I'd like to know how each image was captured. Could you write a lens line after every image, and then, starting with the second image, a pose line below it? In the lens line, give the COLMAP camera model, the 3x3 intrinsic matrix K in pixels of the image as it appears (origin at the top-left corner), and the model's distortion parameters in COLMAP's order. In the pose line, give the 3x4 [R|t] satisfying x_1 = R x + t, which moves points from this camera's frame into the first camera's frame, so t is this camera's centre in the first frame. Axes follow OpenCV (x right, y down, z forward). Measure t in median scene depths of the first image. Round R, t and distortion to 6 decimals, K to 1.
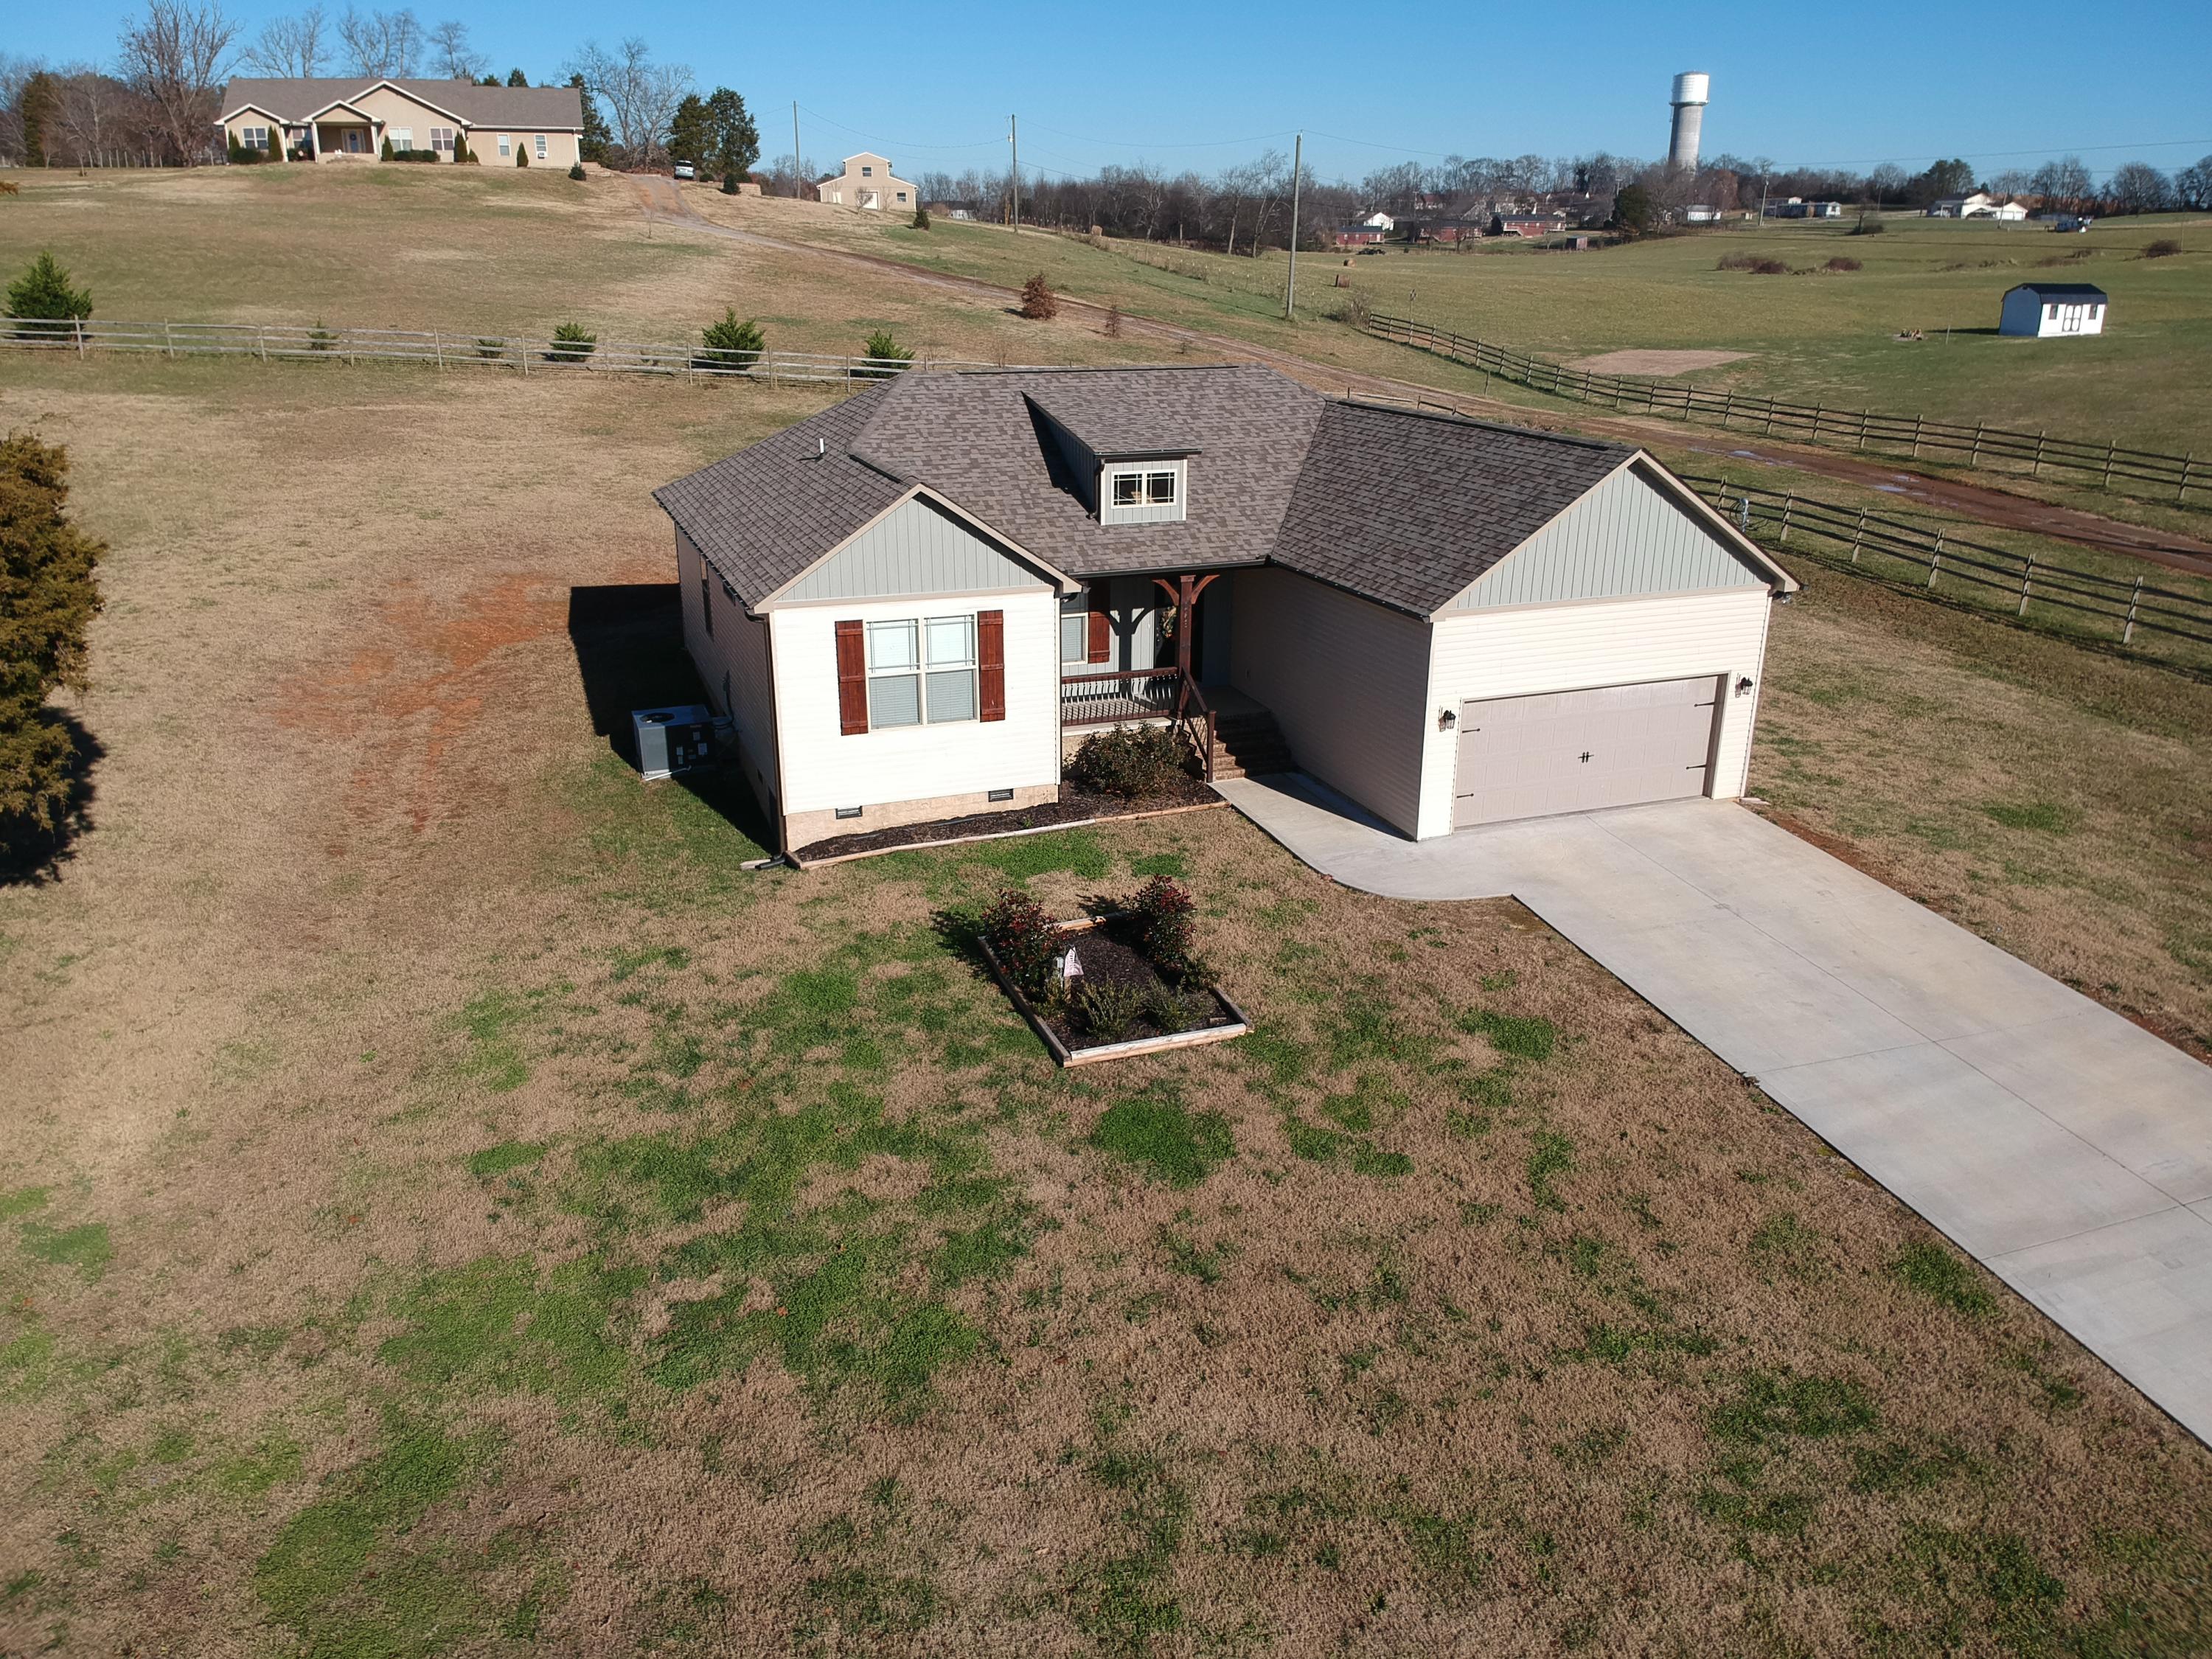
lens RADIAL K [[1631.5, 0, 1099.4], [0, 1631.5, 805.8], [0, 0, 1]] dist [0.088006, -0.166910]
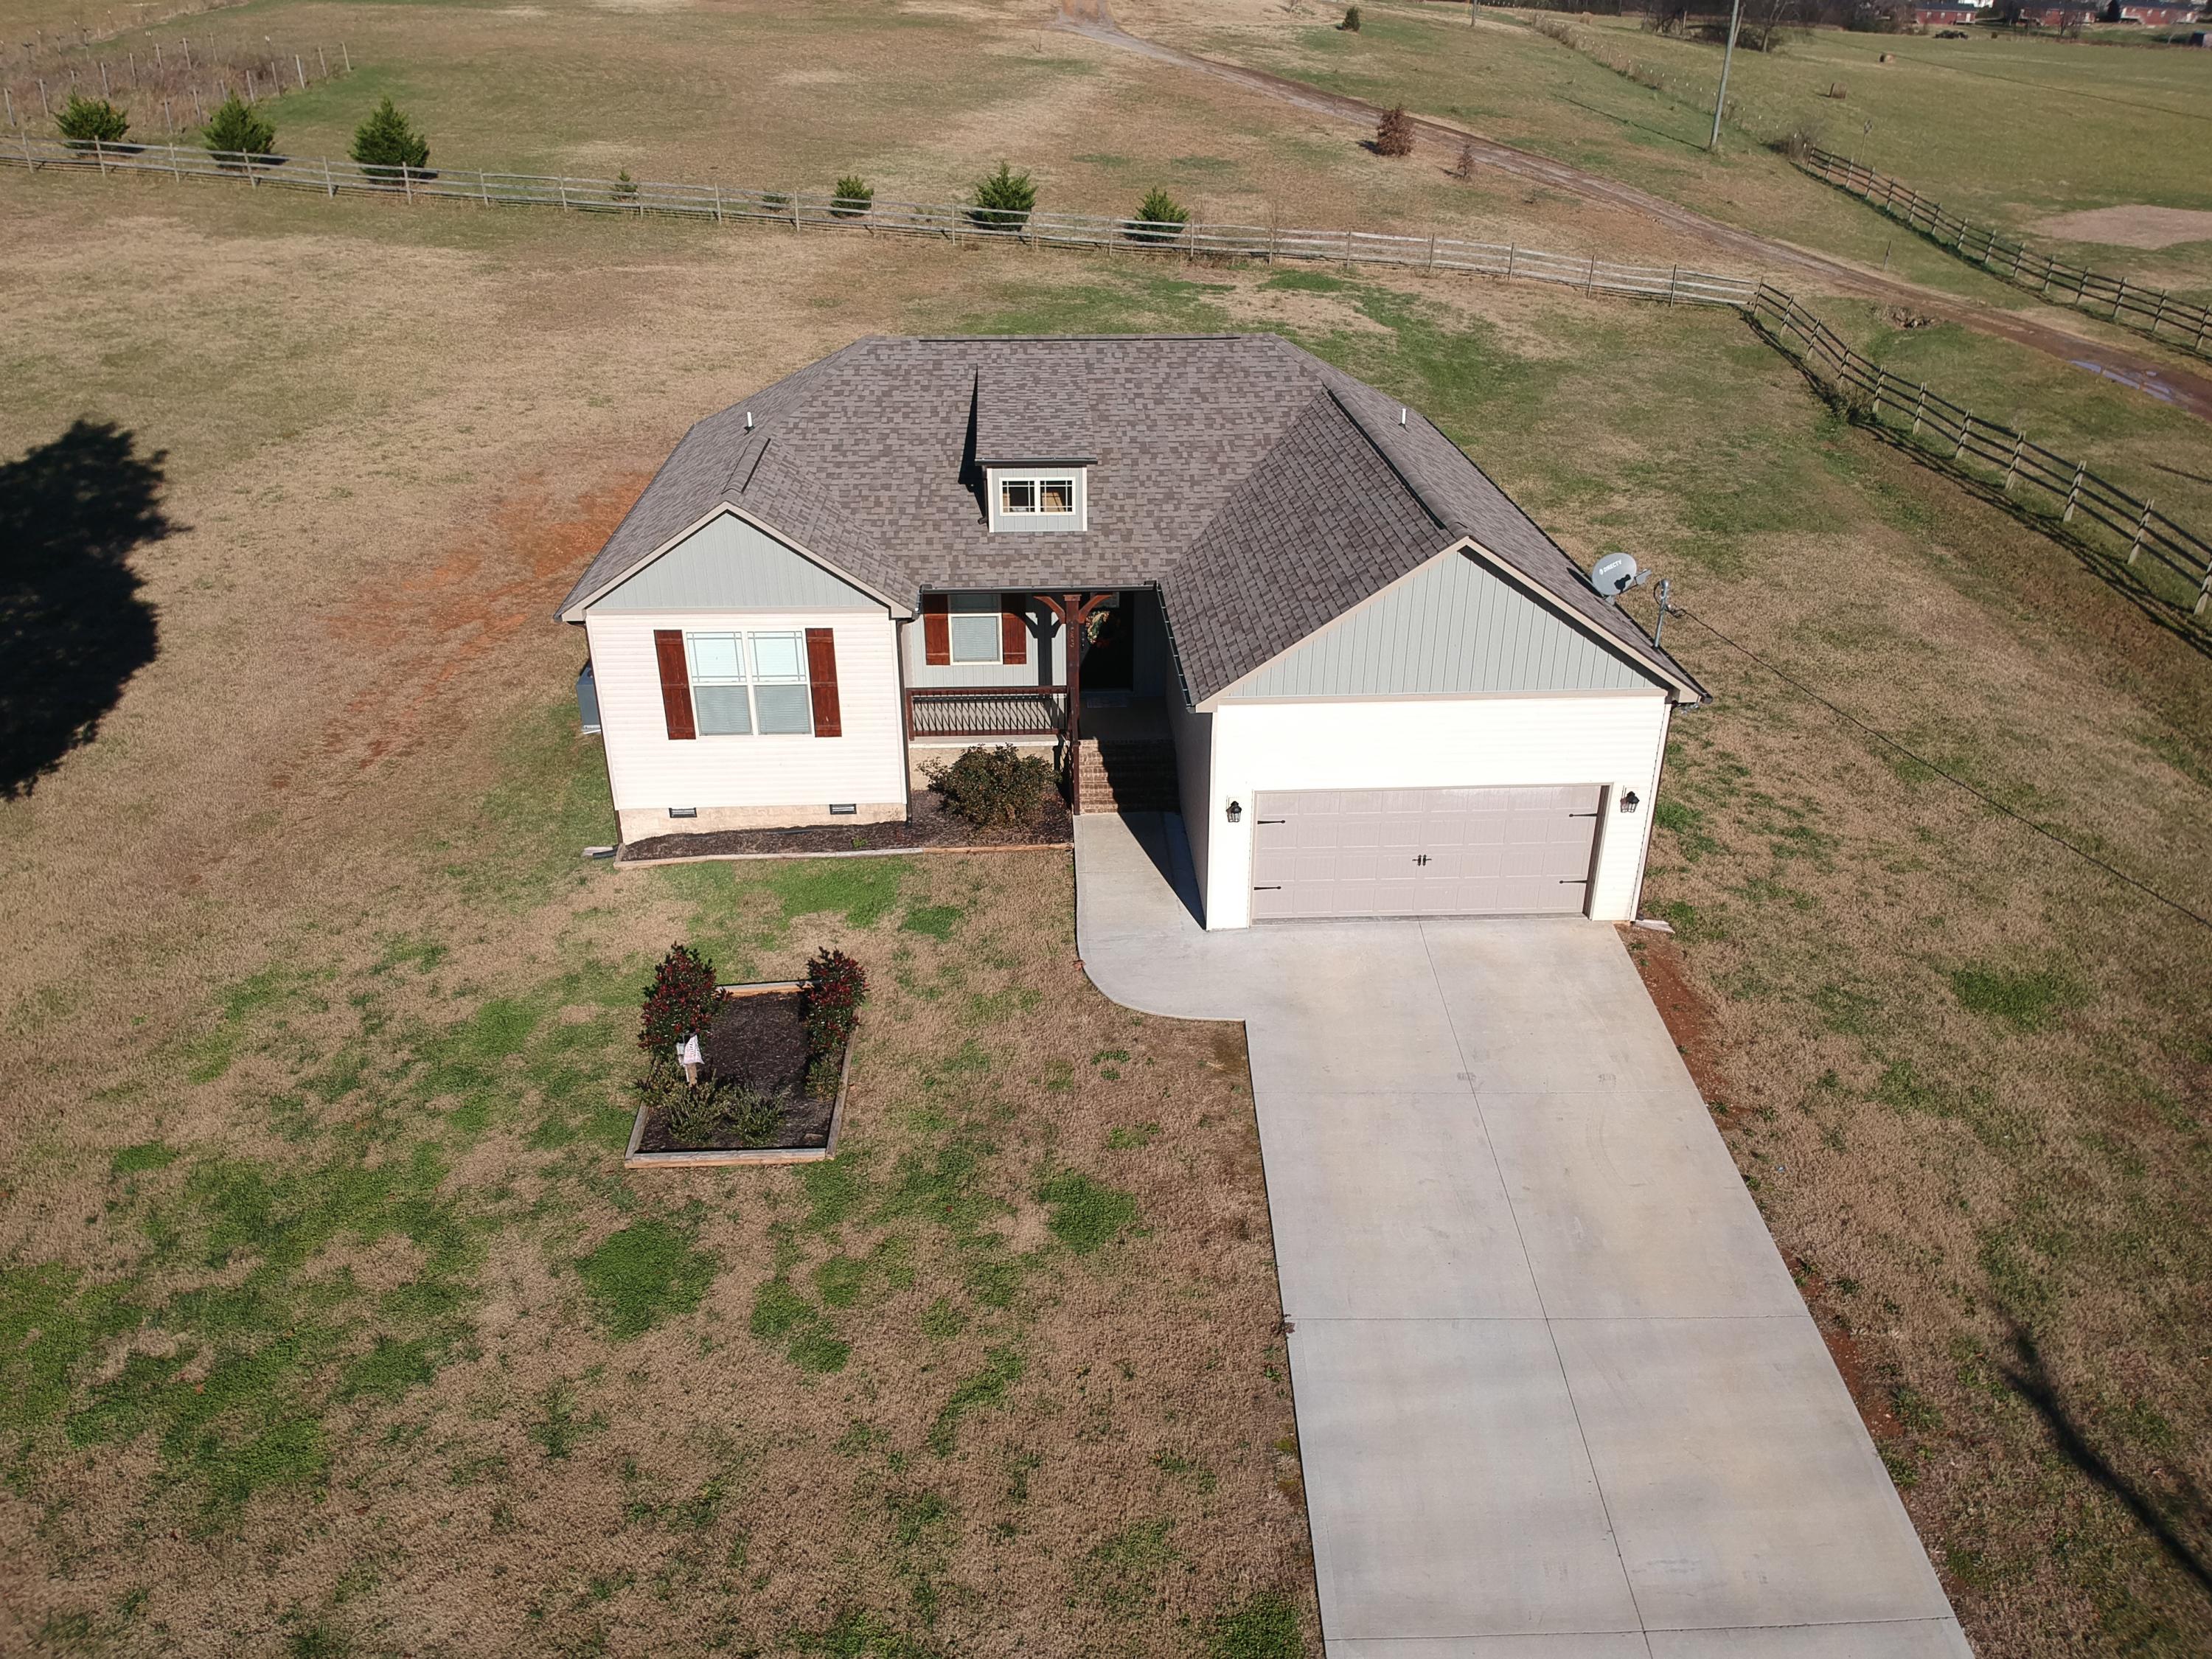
lens RADIAL K [[1631.5, 0, 1099.4], [0, 1631.5, 805.8], [0, 0, 1]] dist [0.088006, -0.166910]
pose [[0.953329, 0.130290, -0.272377, 0.365463], [-0.095591, 0.985941, 0.137047, -0.162973], [0.286404, -0.104614, 0.952381, 0.110432]]
